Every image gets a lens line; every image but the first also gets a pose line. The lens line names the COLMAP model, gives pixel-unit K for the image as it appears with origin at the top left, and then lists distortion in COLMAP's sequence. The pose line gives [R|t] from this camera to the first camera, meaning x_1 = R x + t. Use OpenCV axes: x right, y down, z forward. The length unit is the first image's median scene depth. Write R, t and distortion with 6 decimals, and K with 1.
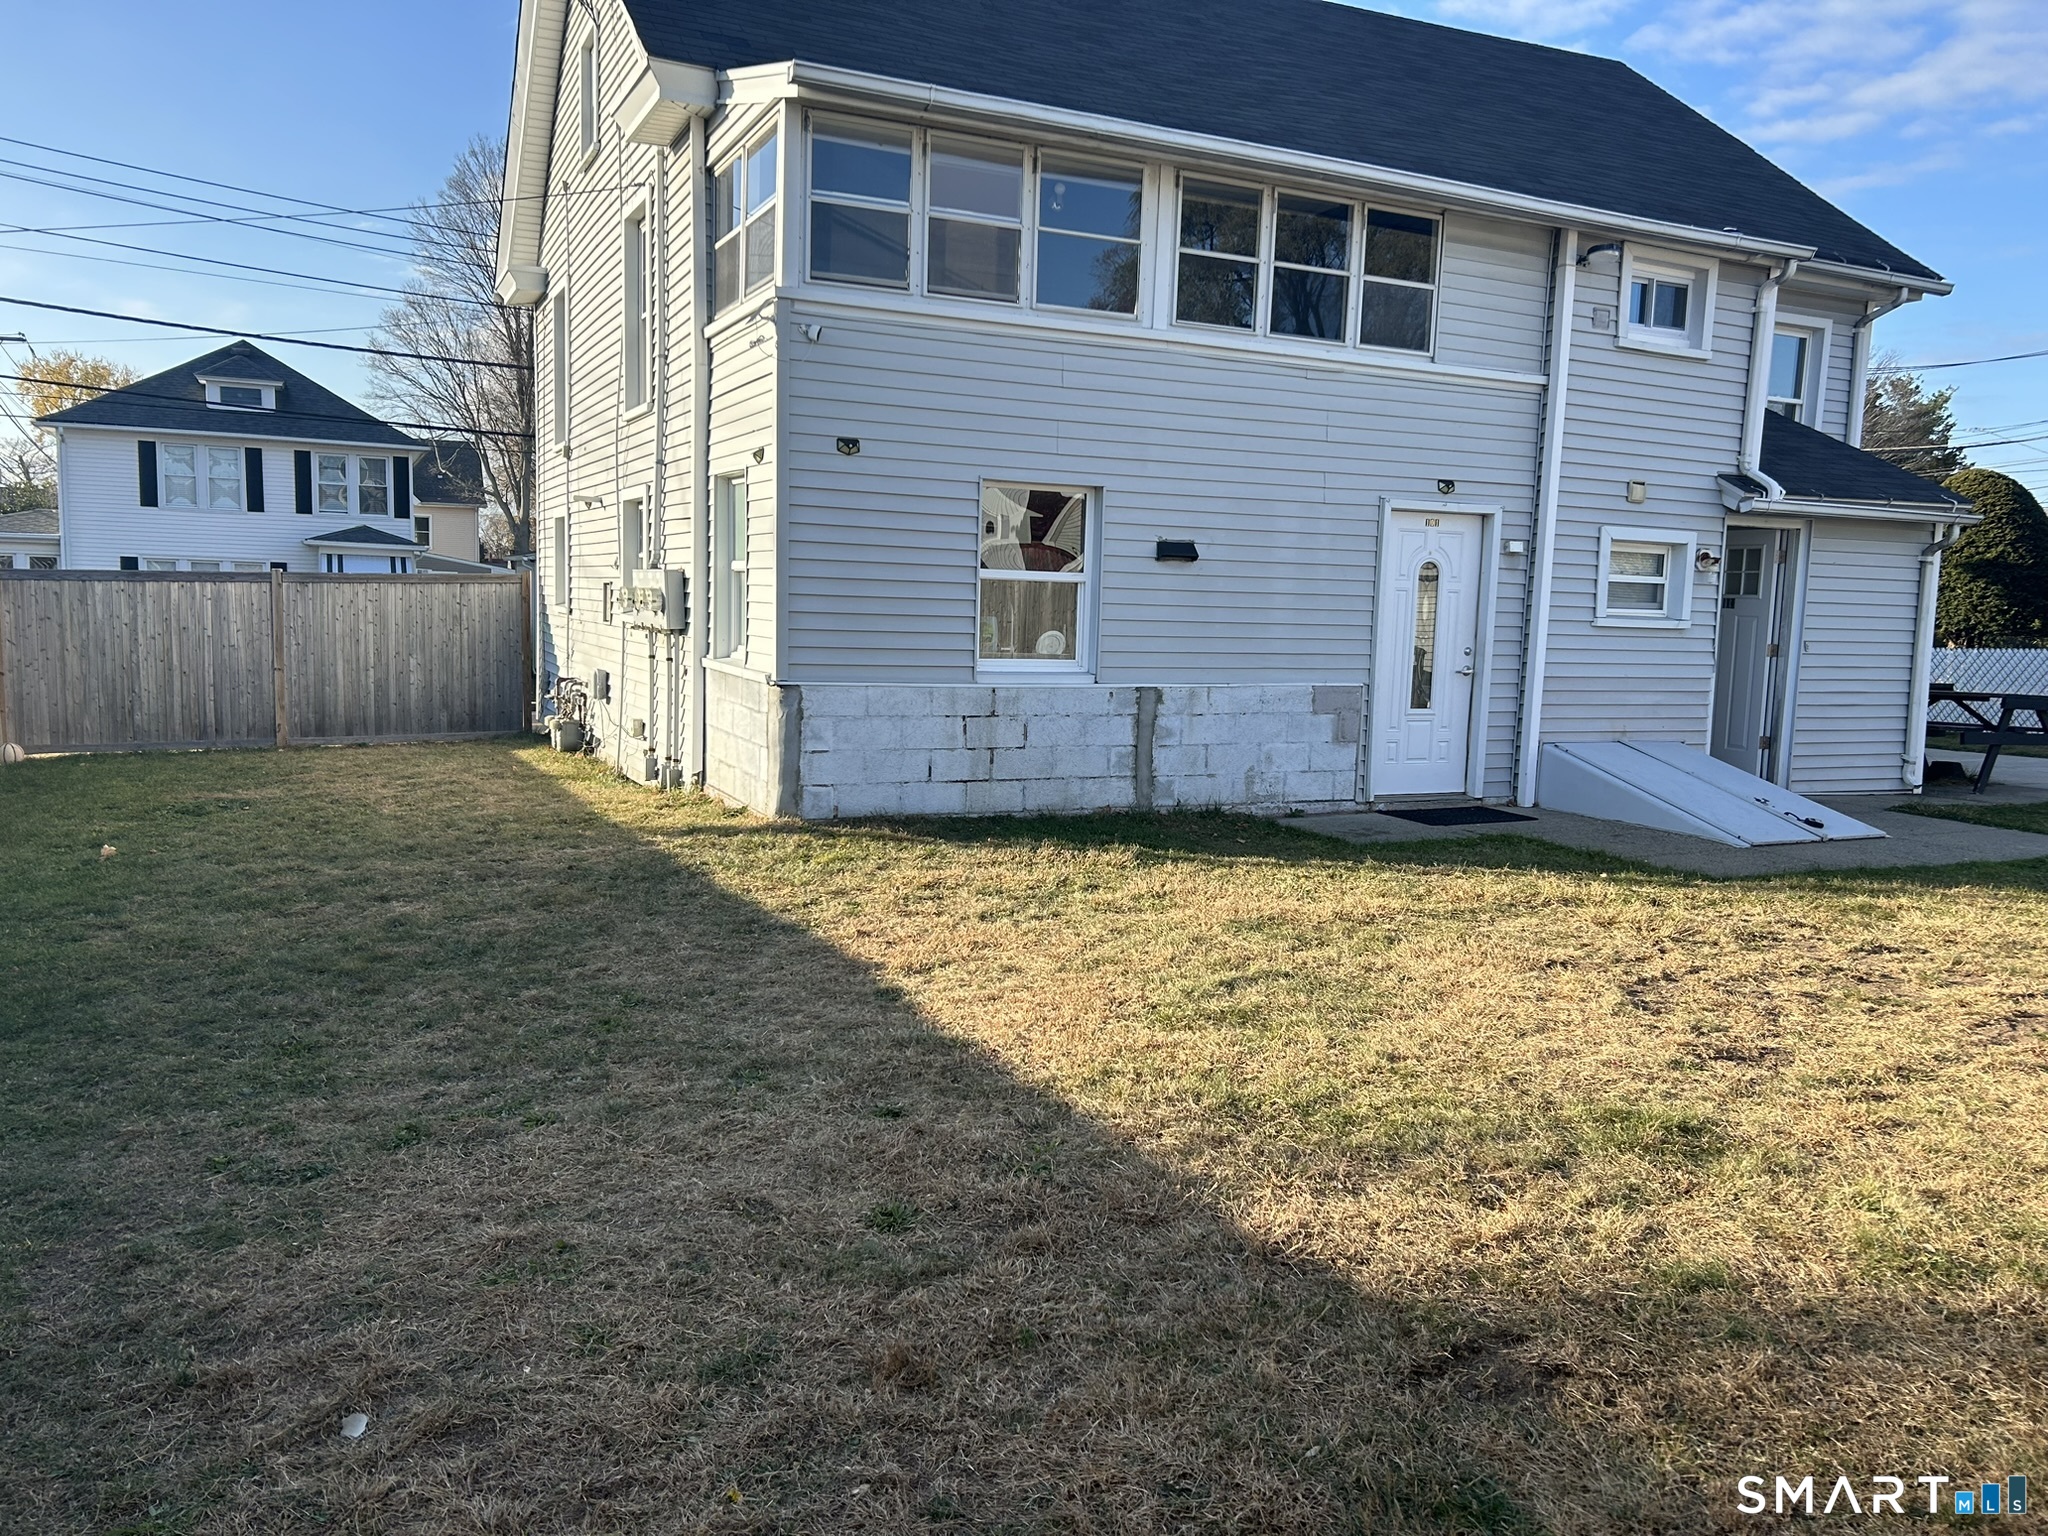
lens RADIAL K [[1541.8, 0, 1024.6], [0, 1541.8, 767.4], [0, 0, 1]] dist [0.044065, -0.047270]
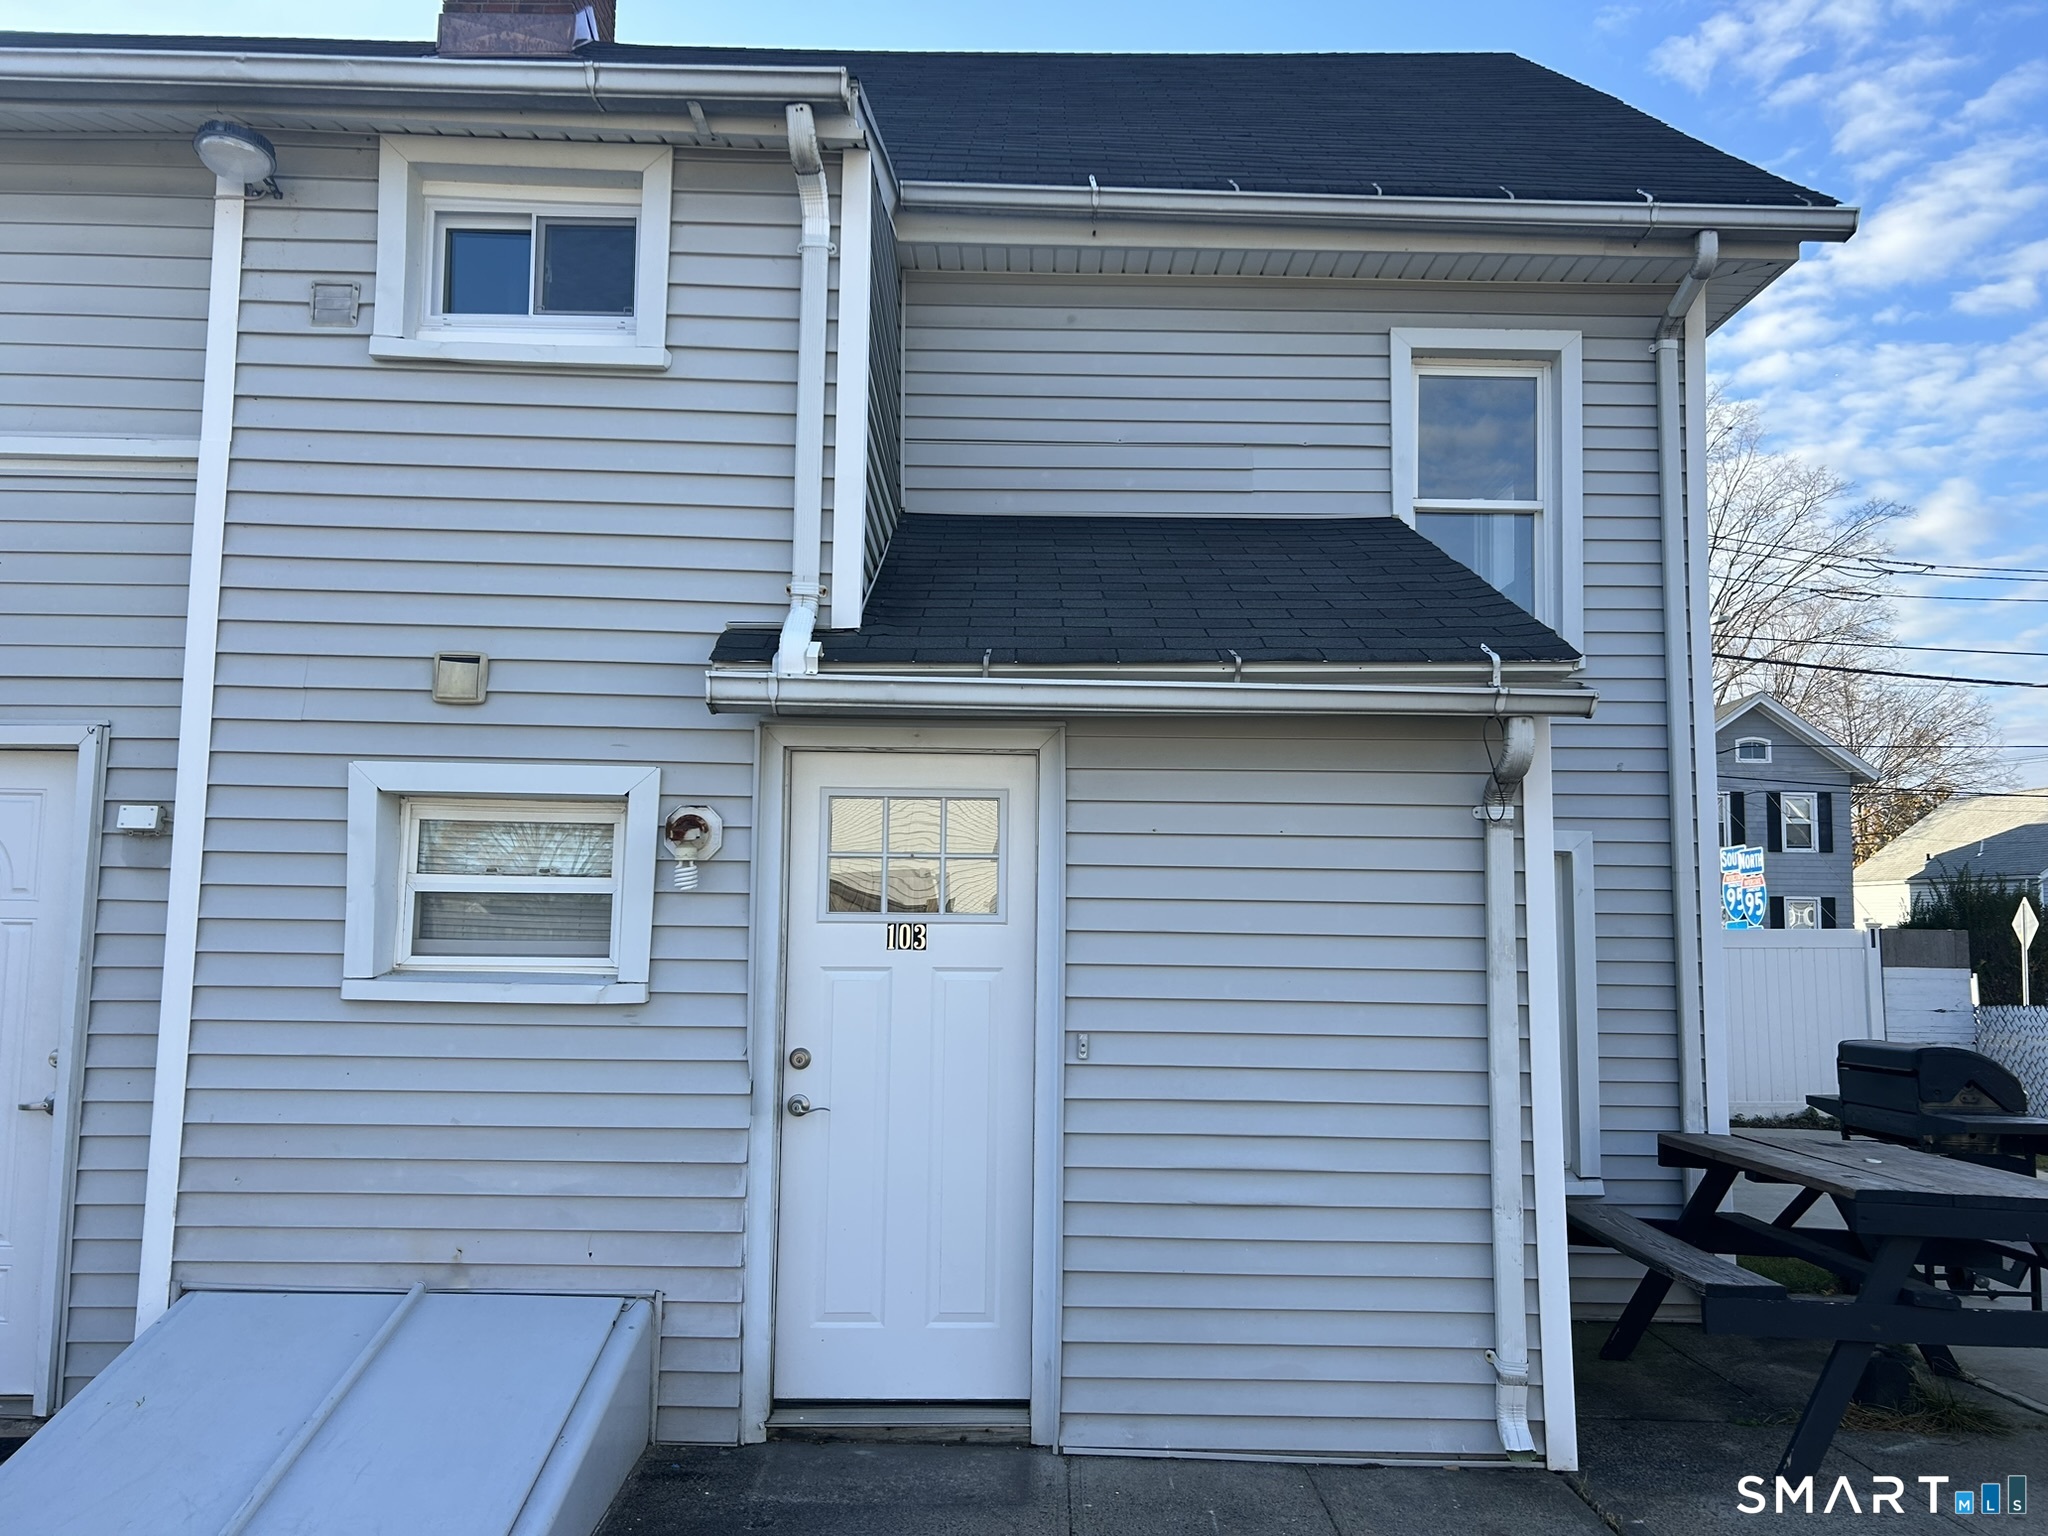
lens RADIAL K [[1541.8, 0, 1021.9], [0, 1541.8, 771.0], [0, 0, 1]] dist [0.044065, -0.047270]
pose [[0.911660, -0.058238, -0.406798, 0.691326], [-0.030182, 0.977745, -0.207616, -0.068890], [0.409835, 0.201553, 0.889613, 0.680293]]
